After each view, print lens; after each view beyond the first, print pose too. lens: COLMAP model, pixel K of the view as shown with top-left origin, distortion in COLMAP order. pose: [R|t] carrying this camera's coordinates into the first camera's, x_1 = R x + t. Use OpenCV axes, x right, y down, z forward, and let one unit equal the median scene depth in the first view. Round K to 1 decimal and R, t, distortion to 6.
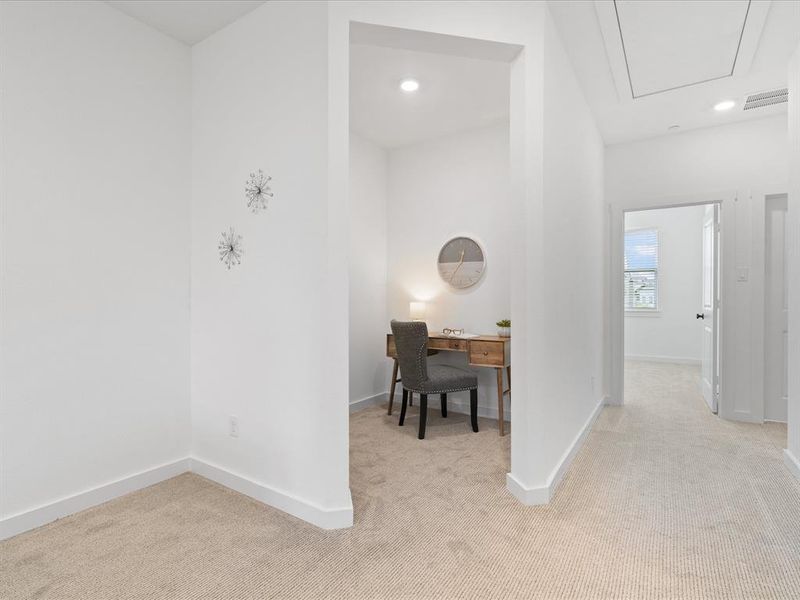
lens RADIAL K [[406.0, 0, 399.1], [0, 406.0, 301.0], [0, 0, 1]] dist [-0.010541, 0.002913]
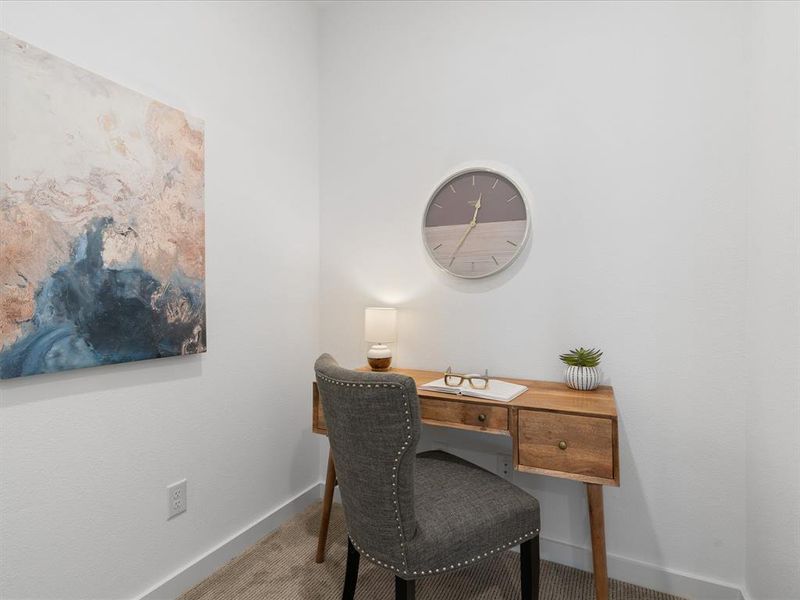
lens RADIAL K [[406.0, 0, 400.0], [0, 406.0, 300.6], [0, 0, 1]] dist [-0.010541, 0.002913]
pose [[0.993621, -0.002750, 0.112737, 0.015119], [0.002669, 0.999996, 0.000869, -0.007842], [-0.112739, -0.000562, 0.993625, 0.569537]]
